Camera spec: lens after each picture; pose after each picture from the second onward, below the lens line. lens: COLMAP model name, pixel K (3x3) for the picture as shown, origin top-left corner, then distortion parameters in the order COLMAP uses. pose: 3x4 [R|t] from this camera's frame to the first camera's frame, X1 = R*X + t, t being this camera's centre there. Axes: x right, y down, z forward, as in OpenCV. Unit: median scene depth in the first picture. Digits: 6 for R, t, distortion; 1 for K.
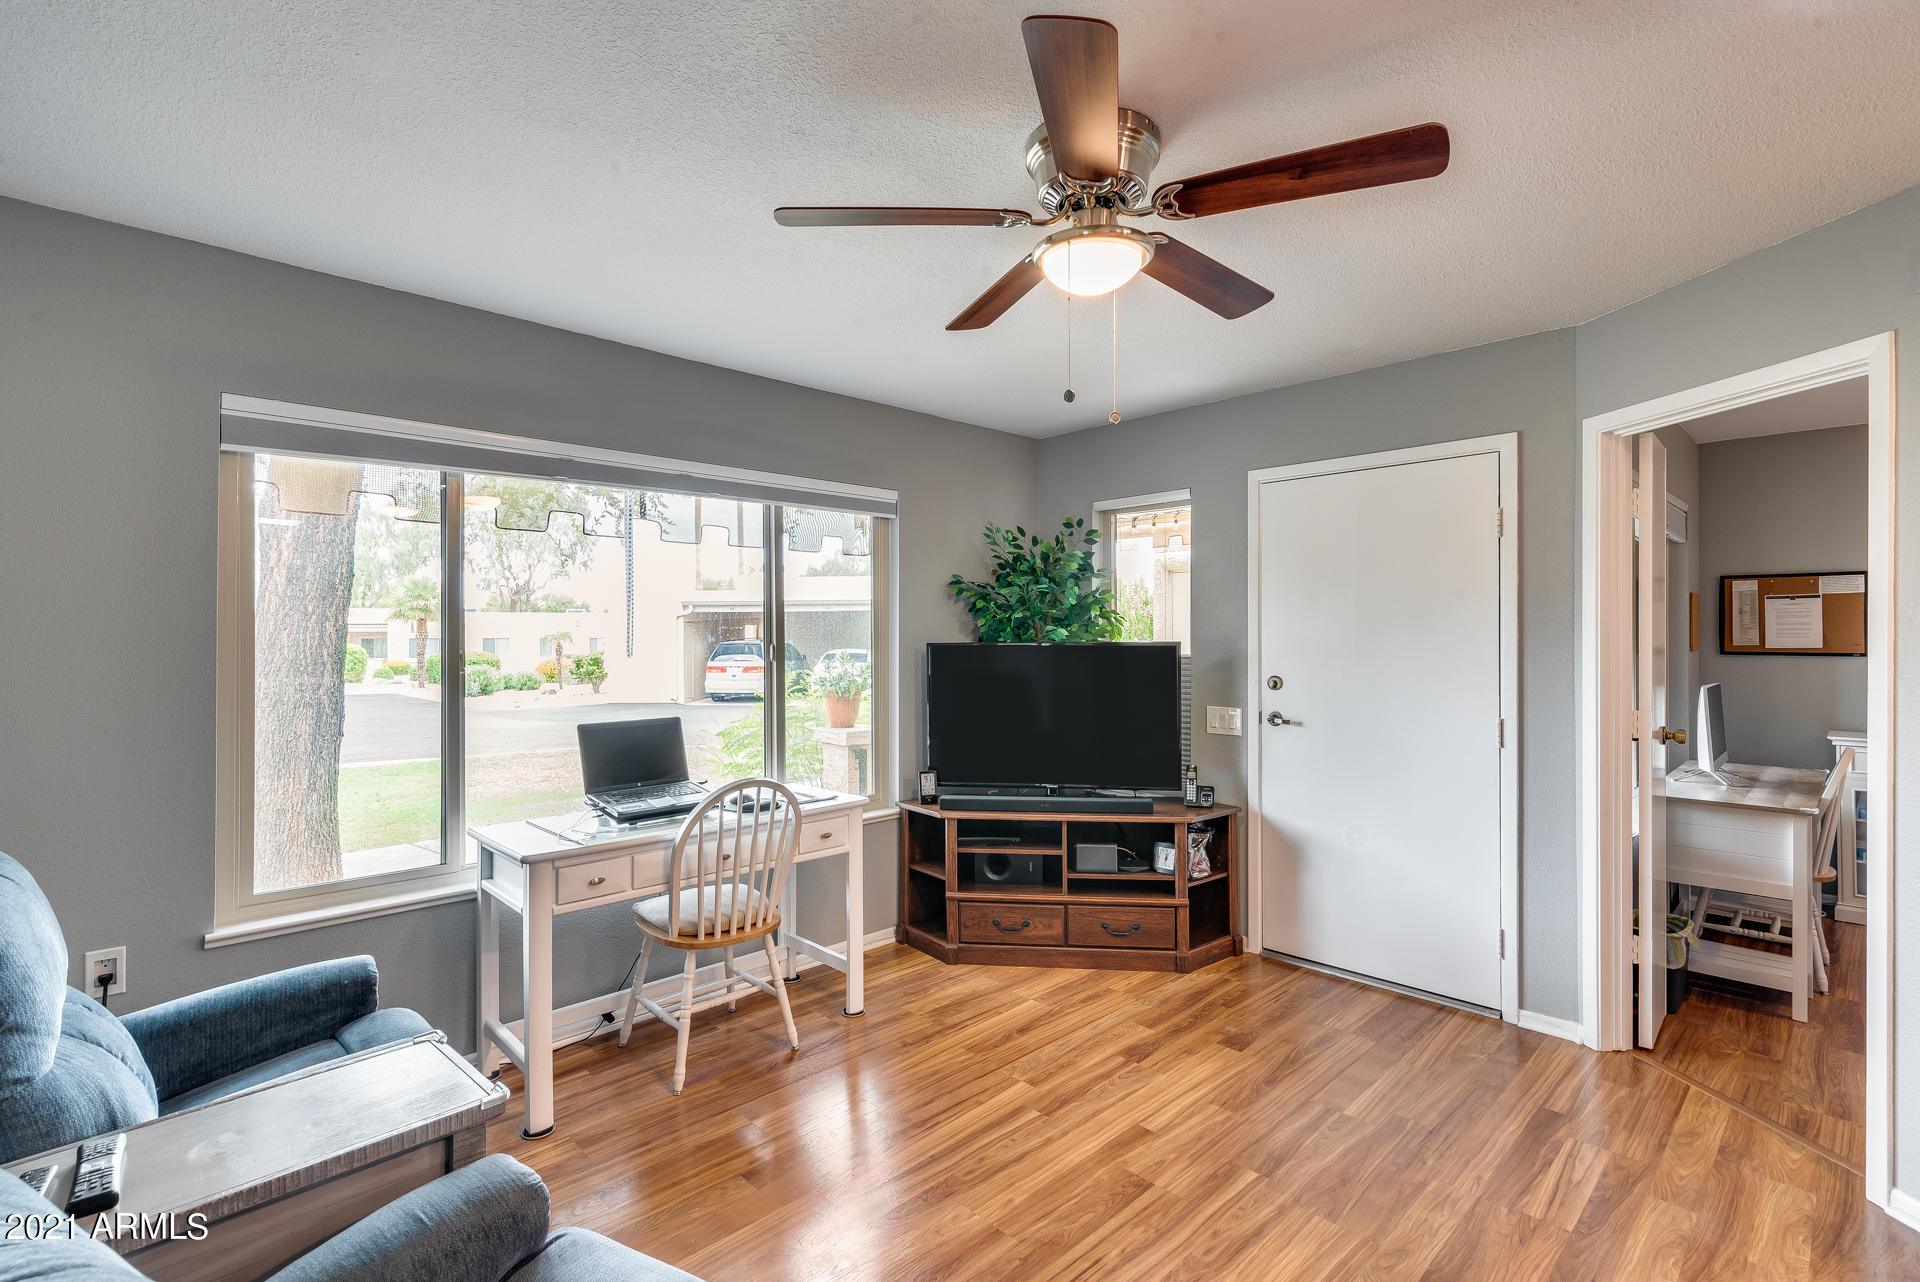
lens RADIAL K [[887.8, 0, 979.7], [0, 887.8, 645.2], [0, 0, 1]] dist [0.014582, -0.000608]
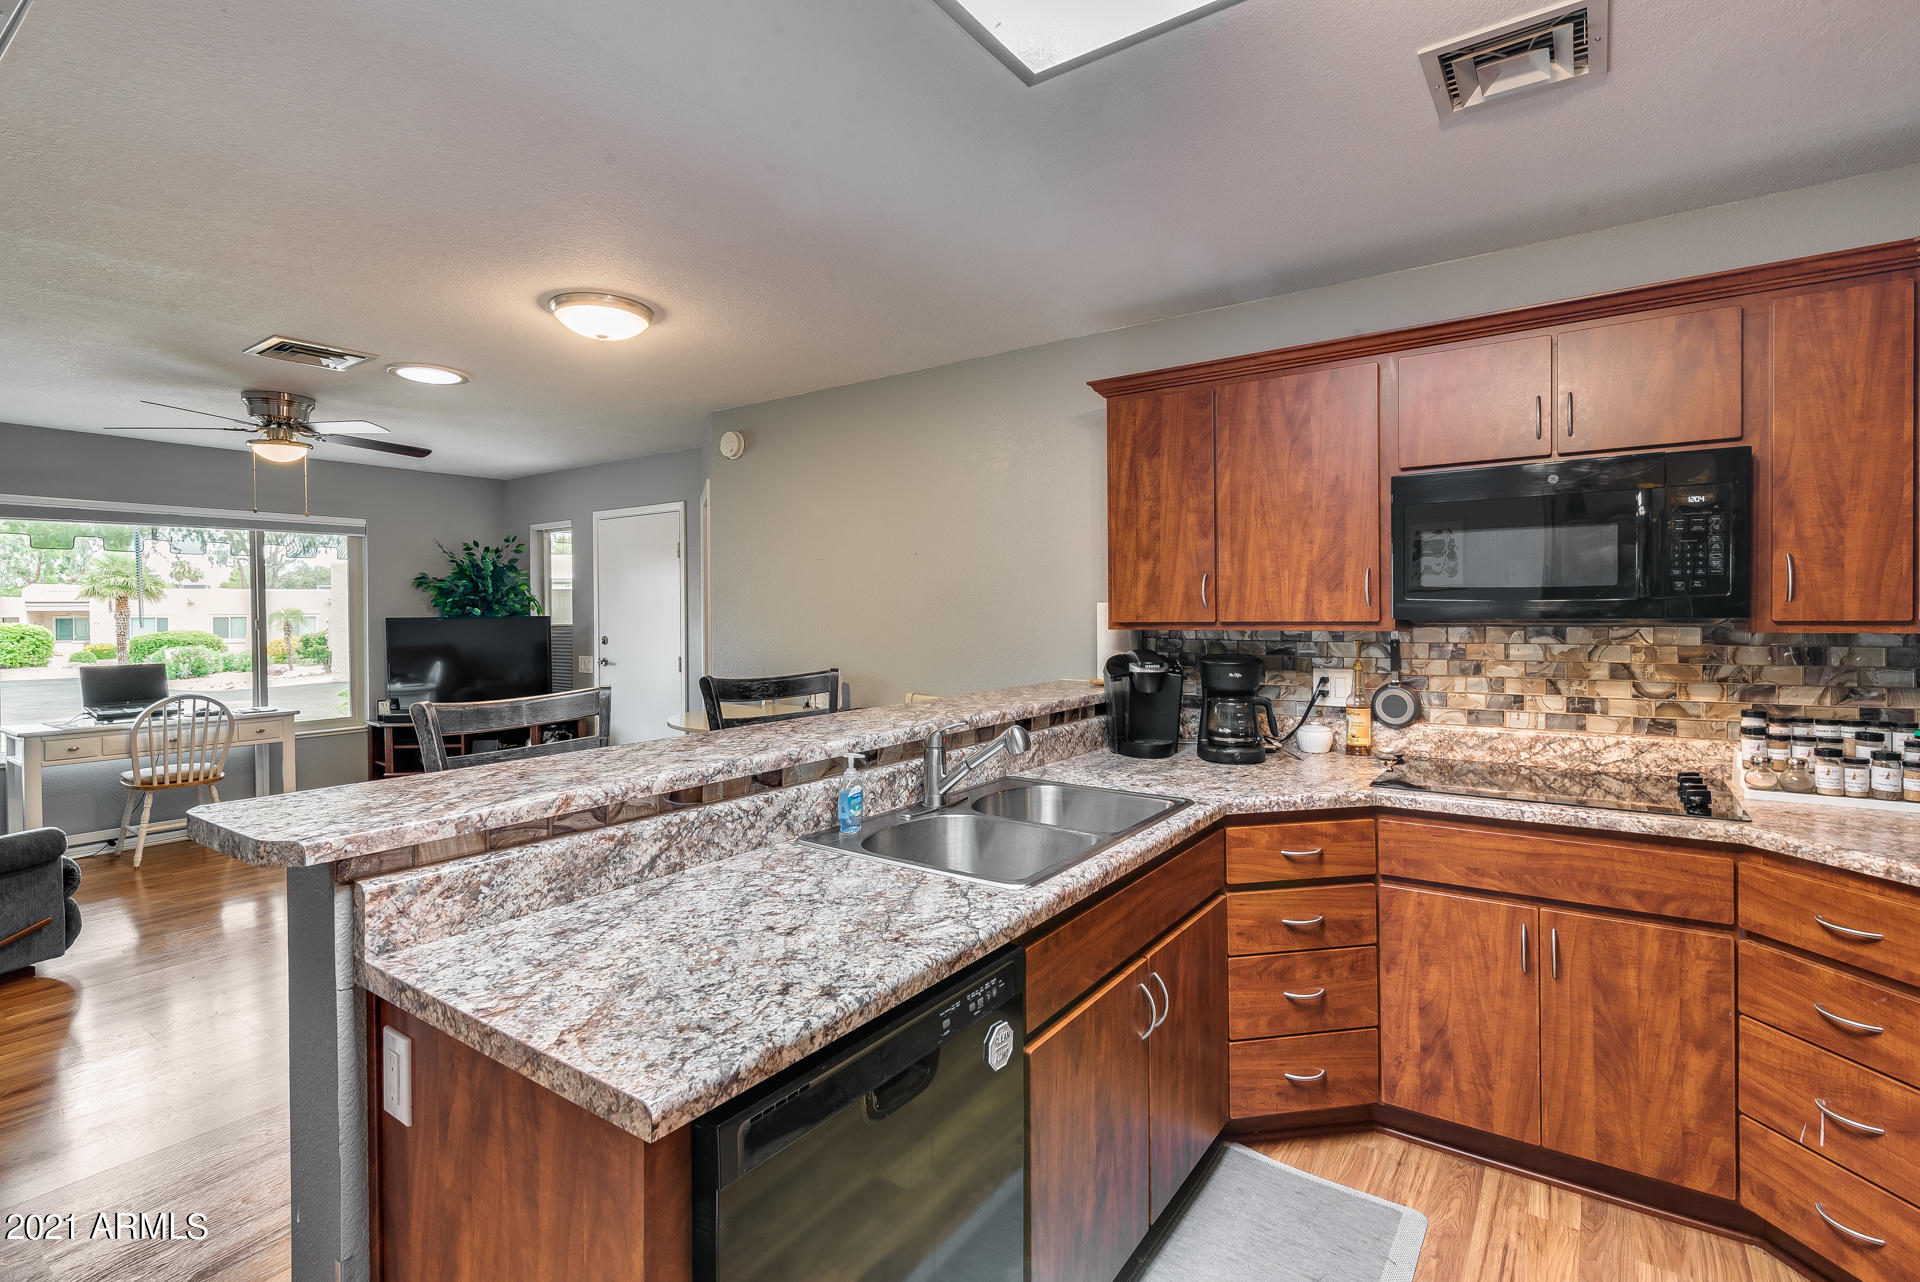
lens RADIAL K [[887.8, 0, 950.8], [0, 887.8, 625.4], [0, 0, 1]] dist [0.014582, -0.000608]
pose [[0.984909, -0.008648, 0.172854, 0.652468], [0.007661, 0.999950, 0.006375, 0.008045], [-0.172901, -0.004954, 0.984927, -0.718437]]
